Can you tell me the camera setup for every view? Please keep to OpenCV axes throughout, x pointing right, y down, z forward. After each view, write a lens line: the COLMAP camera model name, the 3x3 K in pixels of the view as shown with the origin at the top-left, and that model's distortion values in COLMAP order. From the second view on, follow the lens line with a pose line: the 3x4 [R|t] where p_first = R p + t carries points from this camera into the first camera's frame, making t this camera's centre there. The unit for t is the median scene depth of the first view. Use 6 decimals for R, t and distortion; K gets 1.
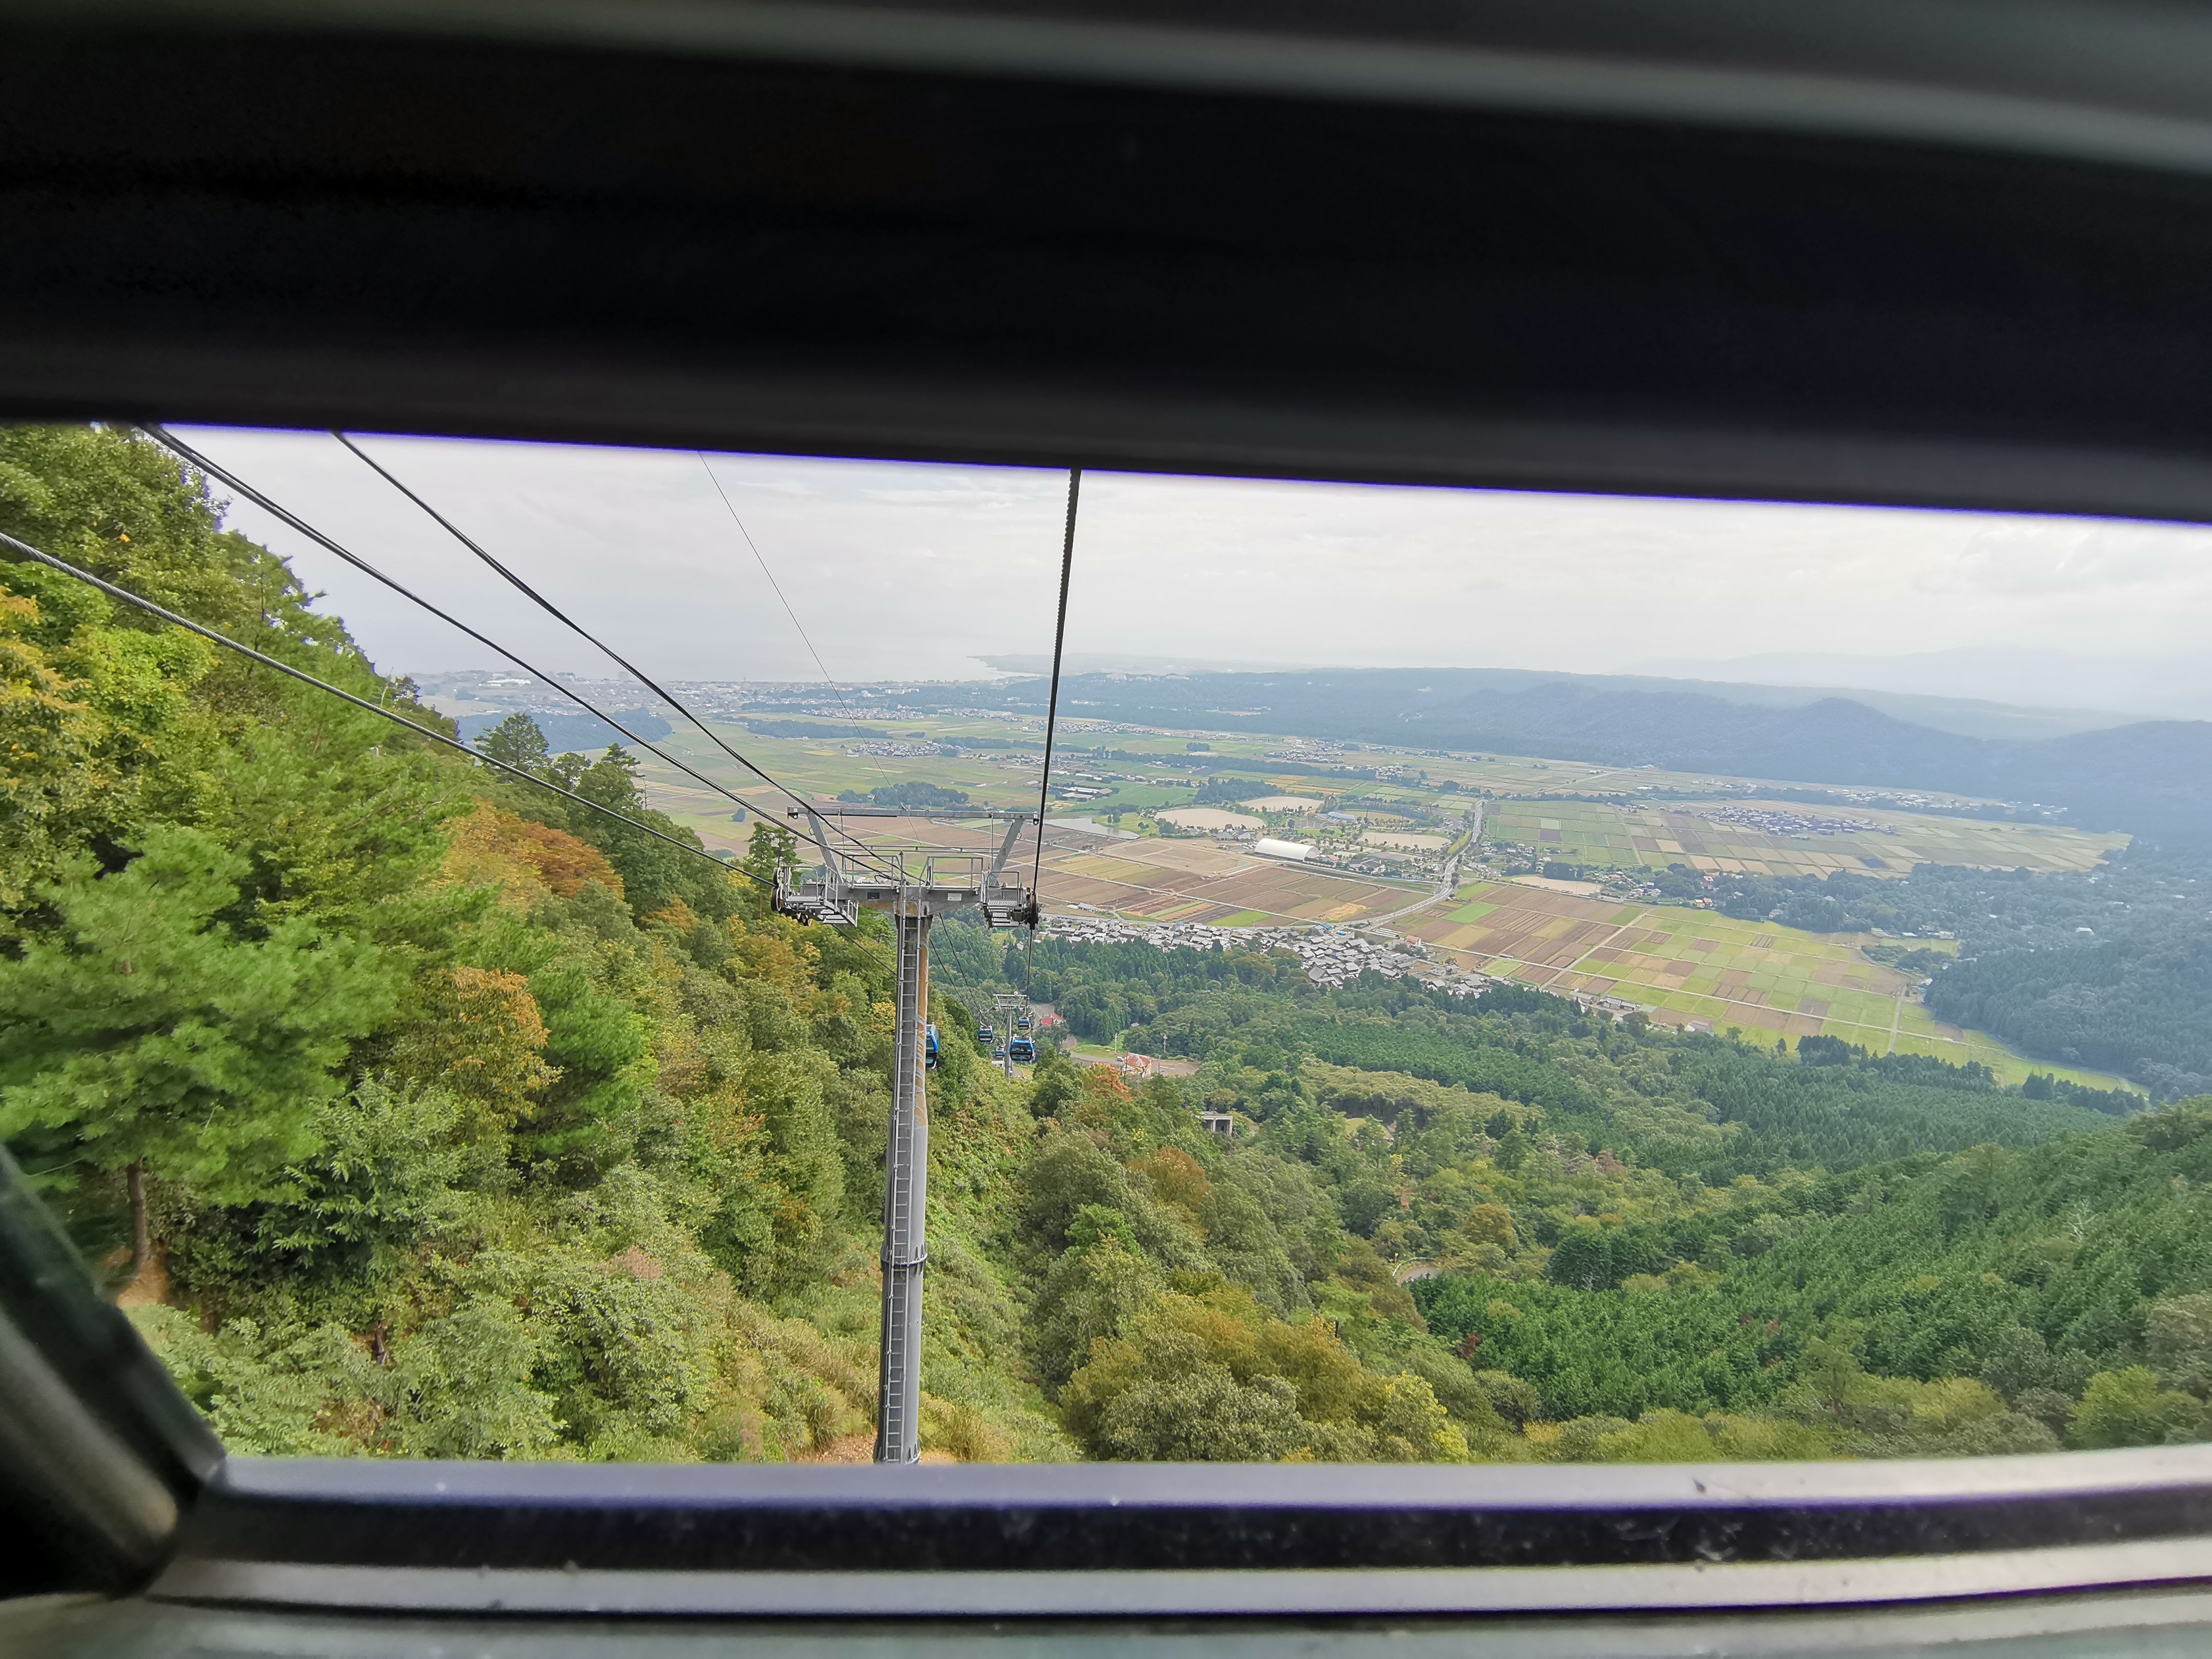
lens RADIAL K [[1099.0, 0, 1104.2], [0, 1099.0, 819.2], [0, 0, 1]] dist [0.000117, 0.000093]
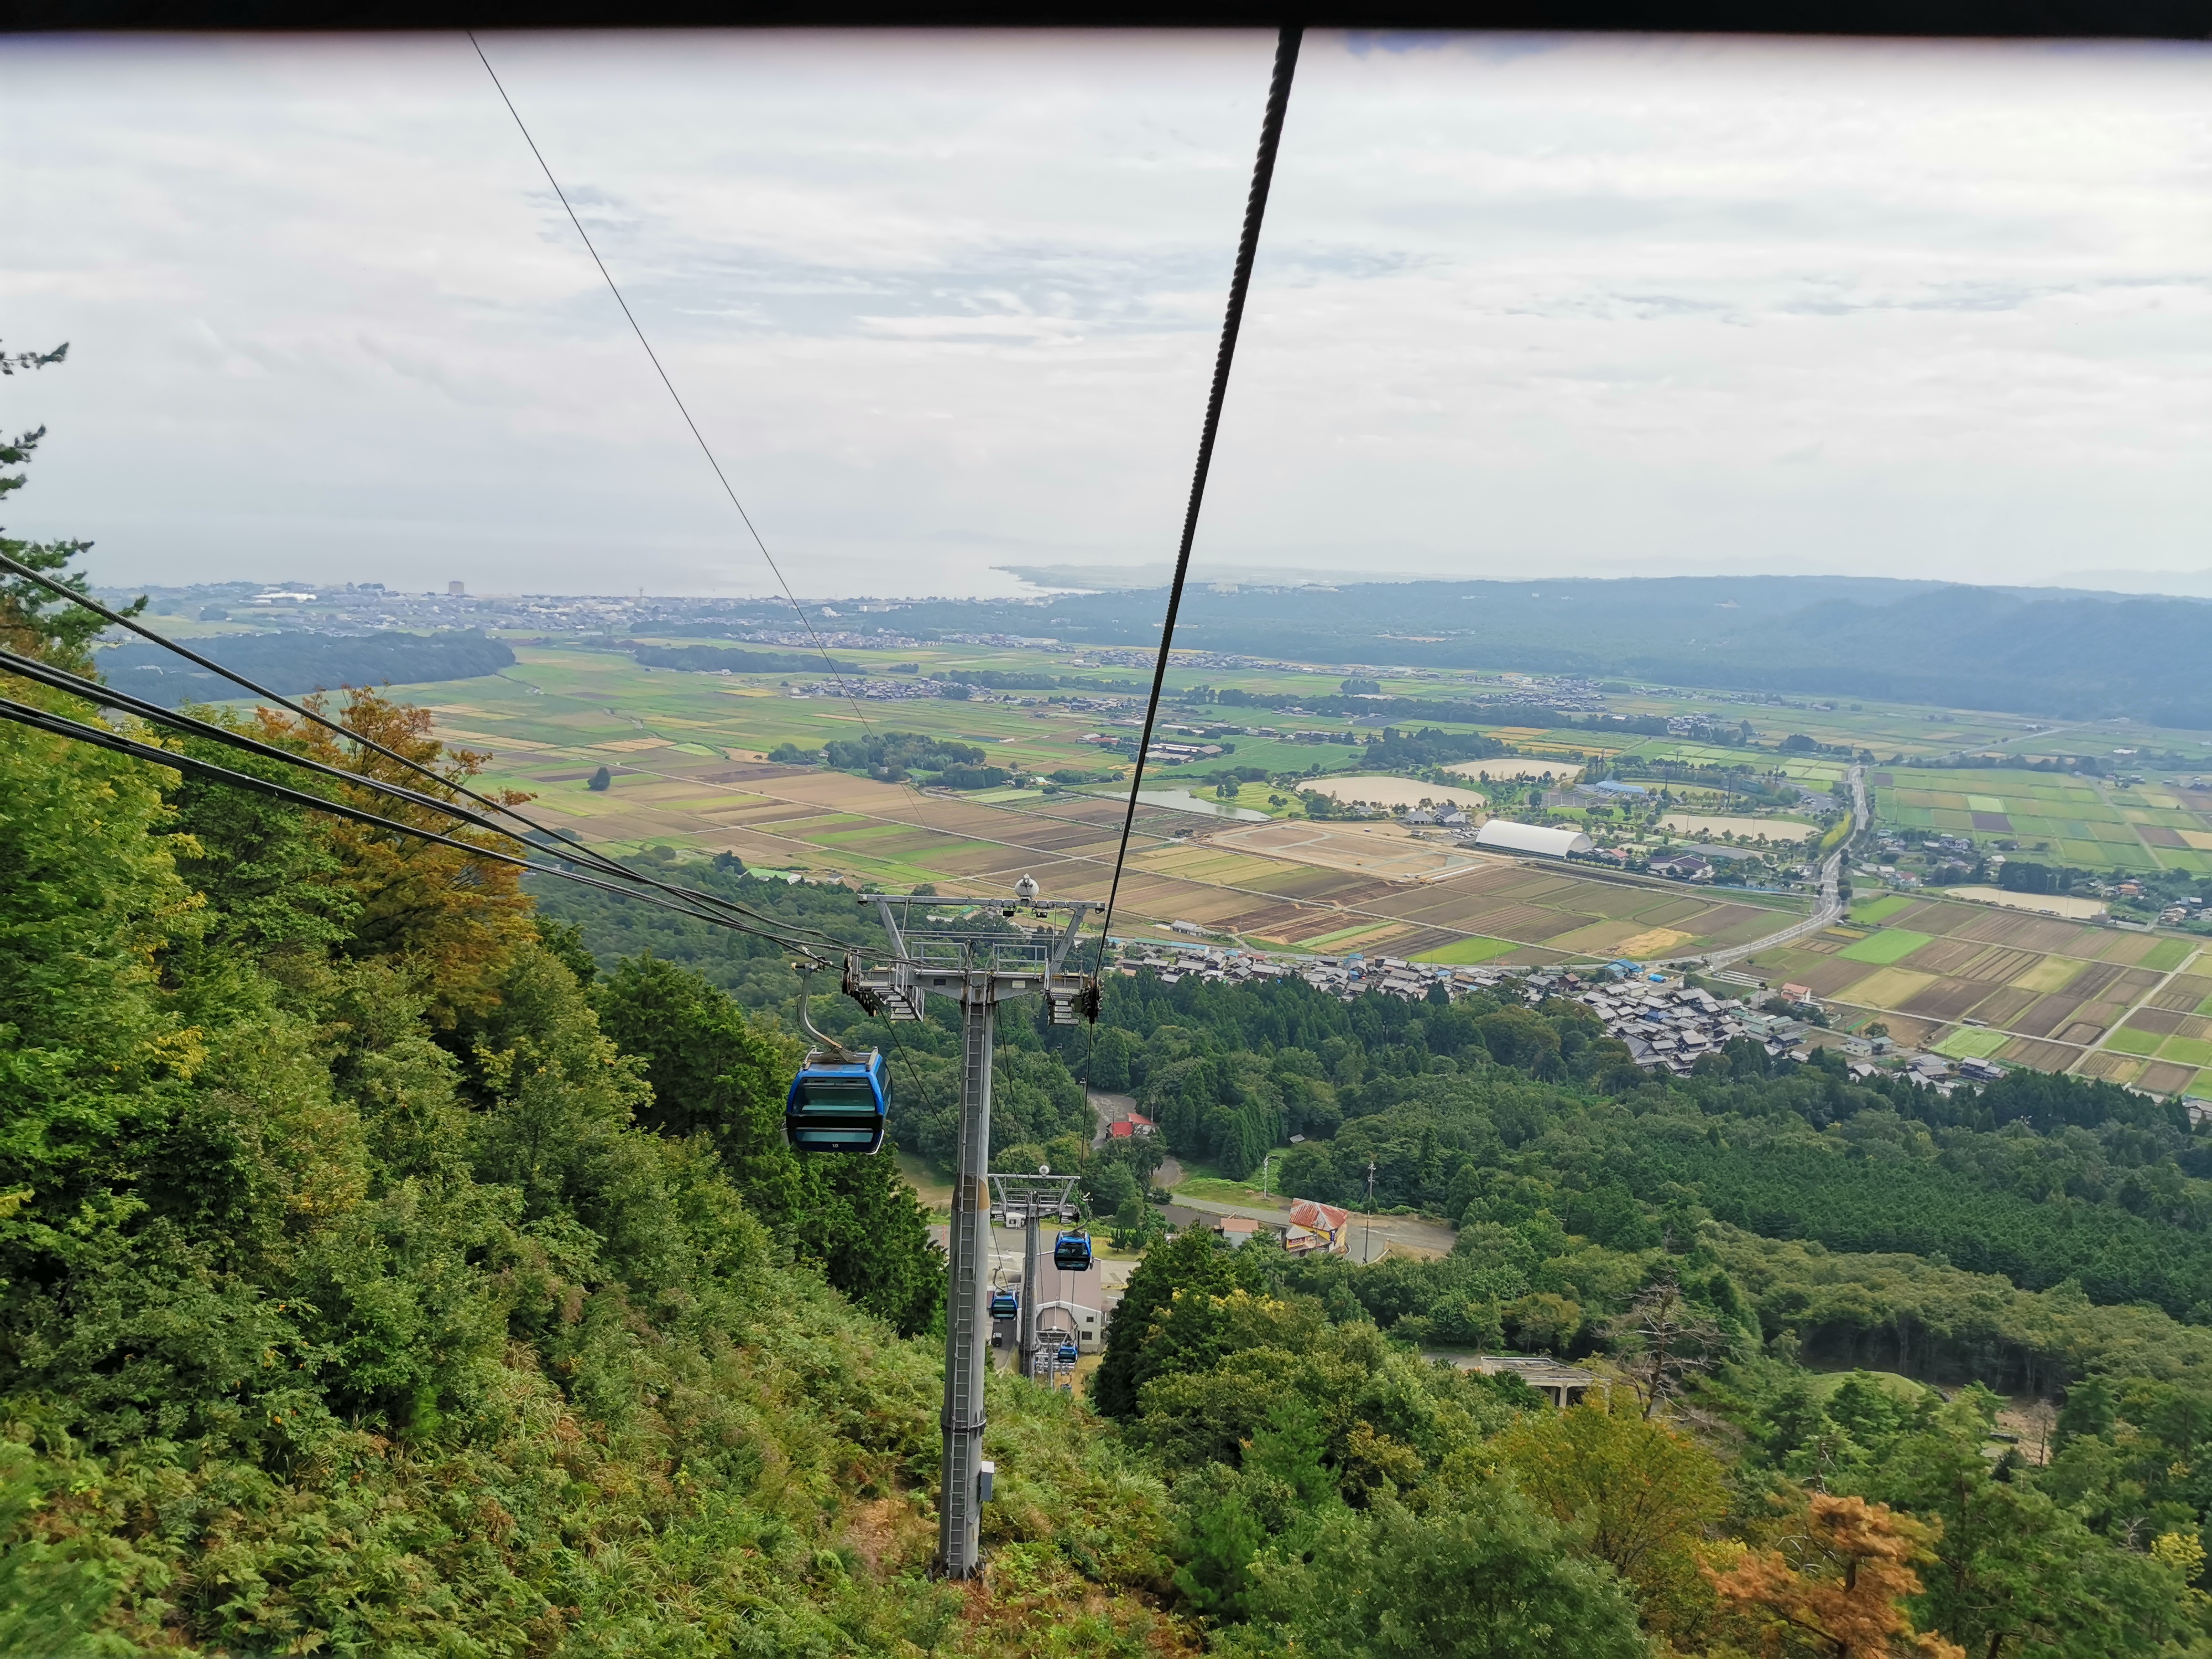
lens RADIAL K [[1689.8, 0, 1082.4], [0, 1689.8, 836.0], [0, 0, 1]] dist [-0.011213, -0.063574]
pose [[0.997623, 0.006008, -0.068640, -0.015513], [-0.005492, 0.999955, 0.007702, 0.039502], [0.068683, -0.007306, 0.997612, 0.209152]]
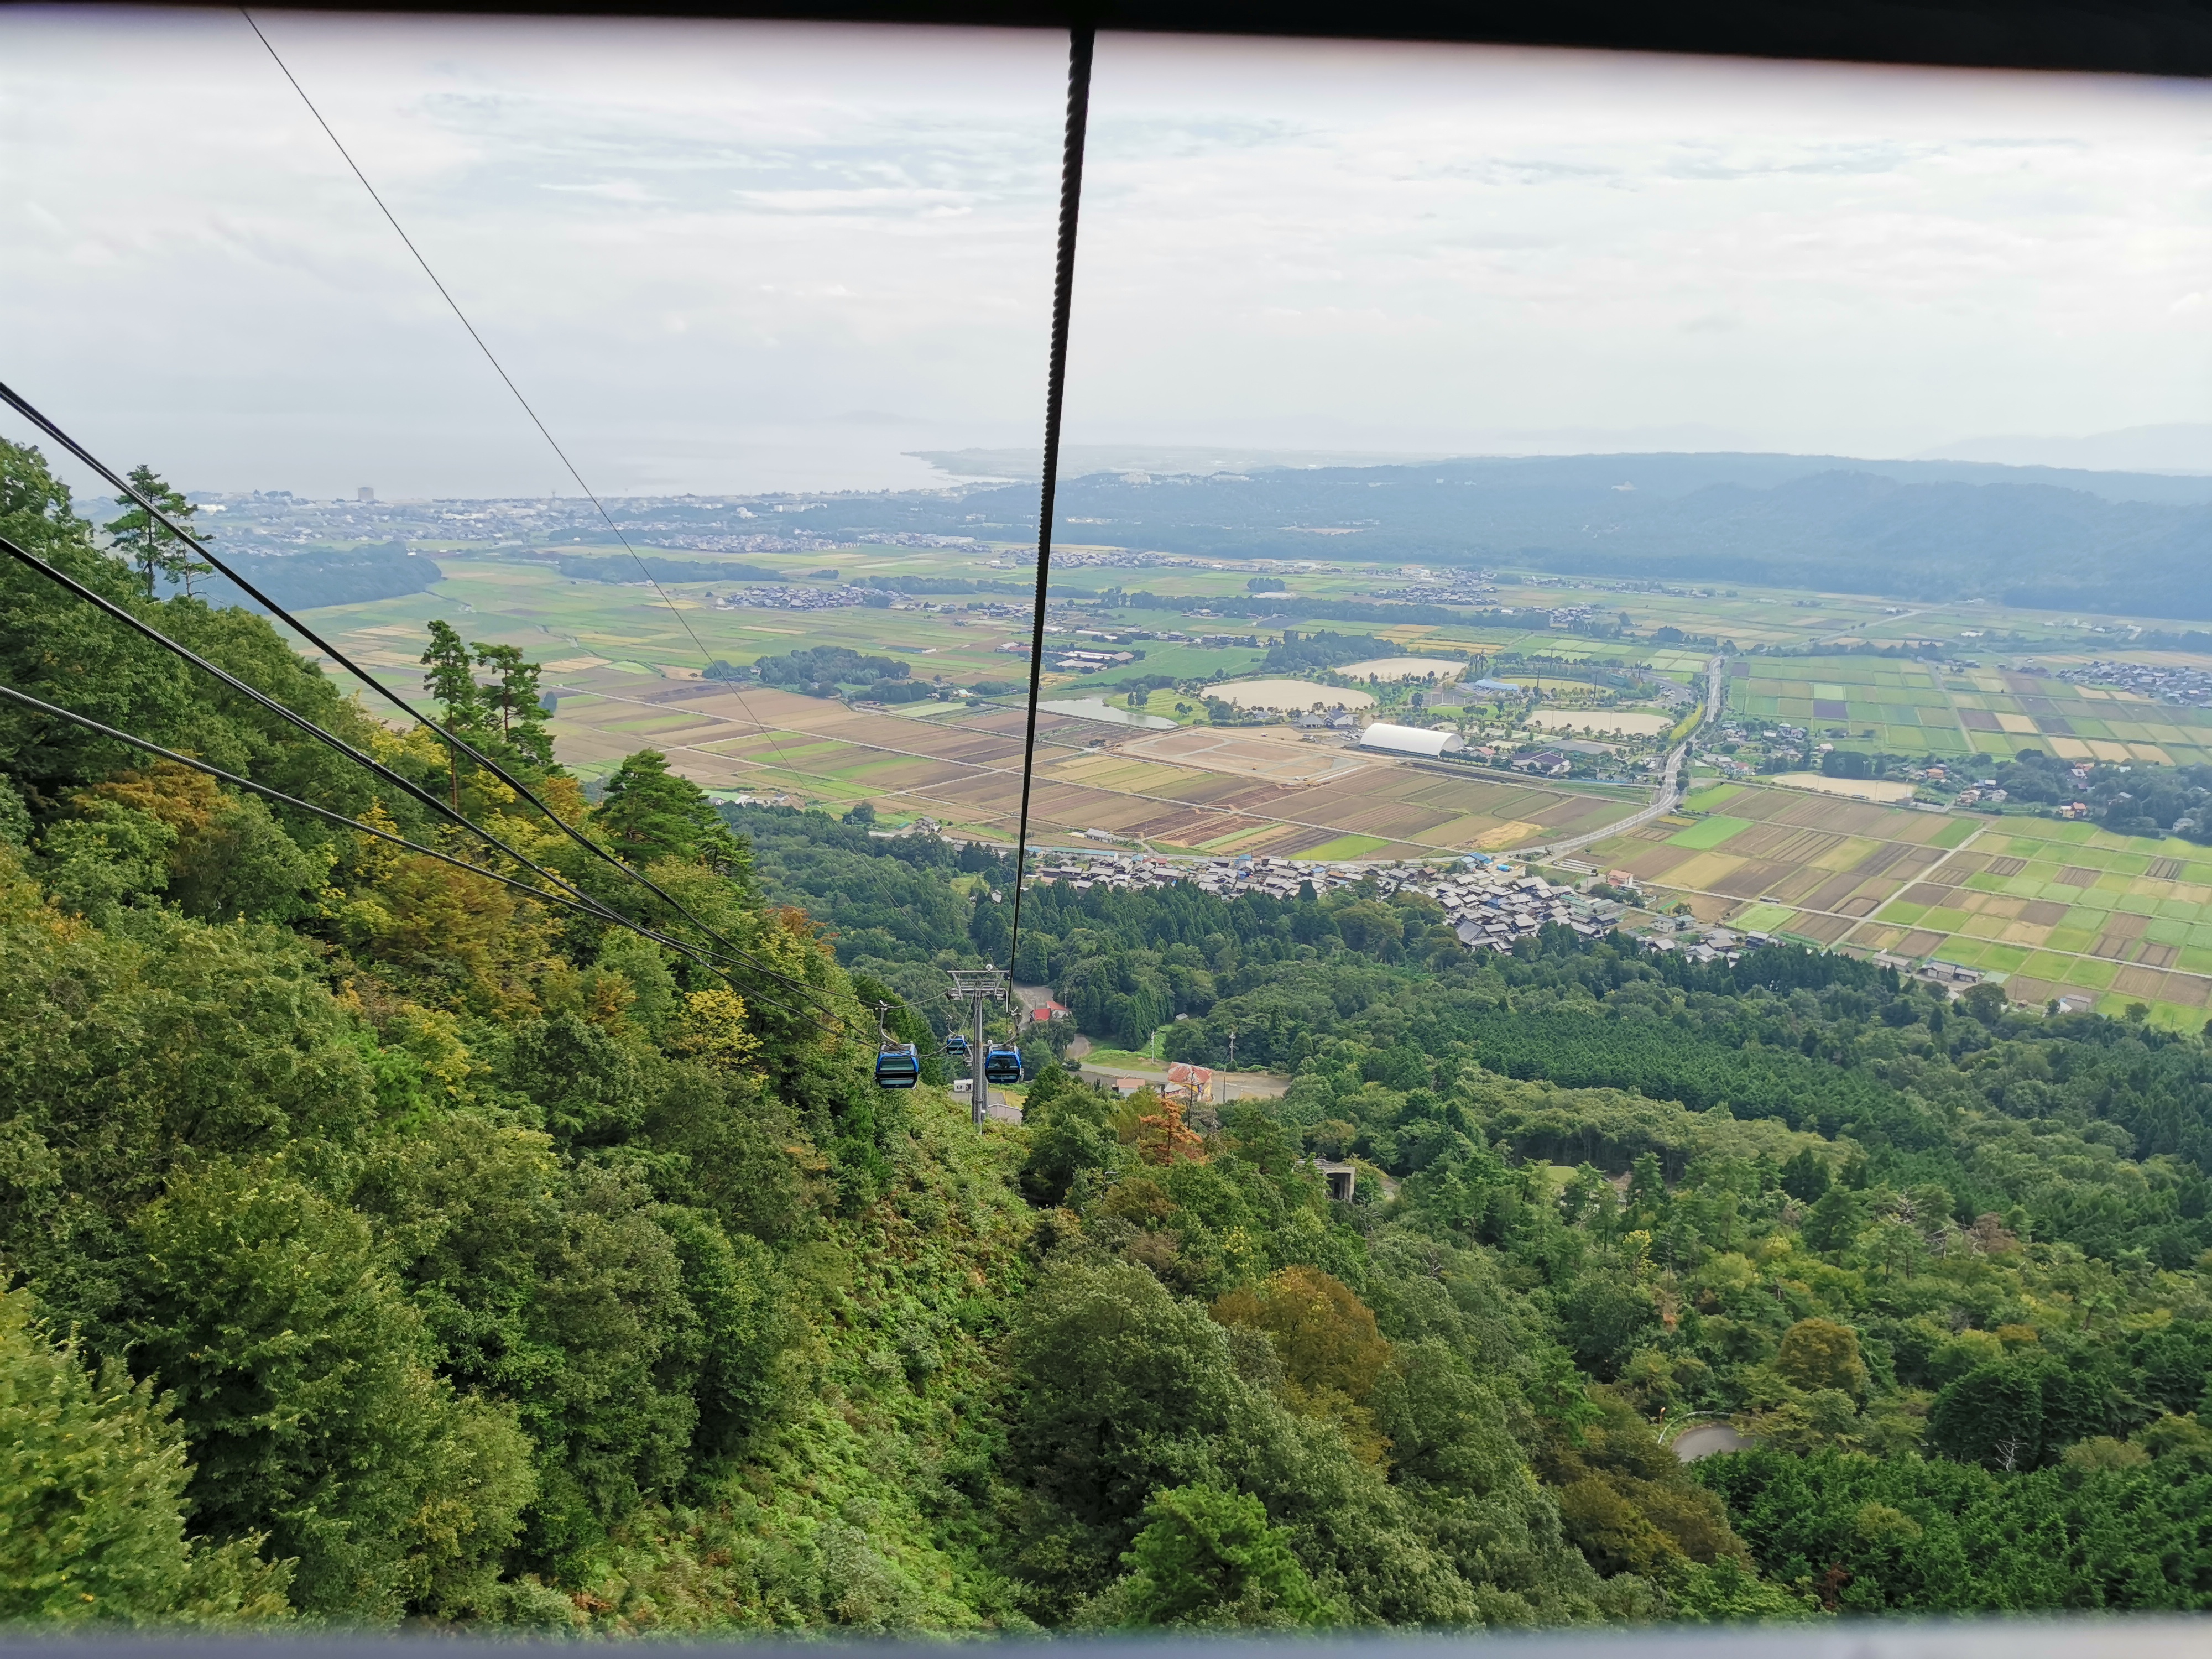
lens RADIAL K [[1686.1, 0, 1104.7], [0, 1686.1, 839.0], [0, 0, 1]] dist [0.058385, -0.205956]
pose [[0.999763, -0.019032, -0.010613, -0.003437], [0.019812, 0.996678, 0.078993, 0.008003], [0.009074, -0.079185, 0.996819, 0.047361]]
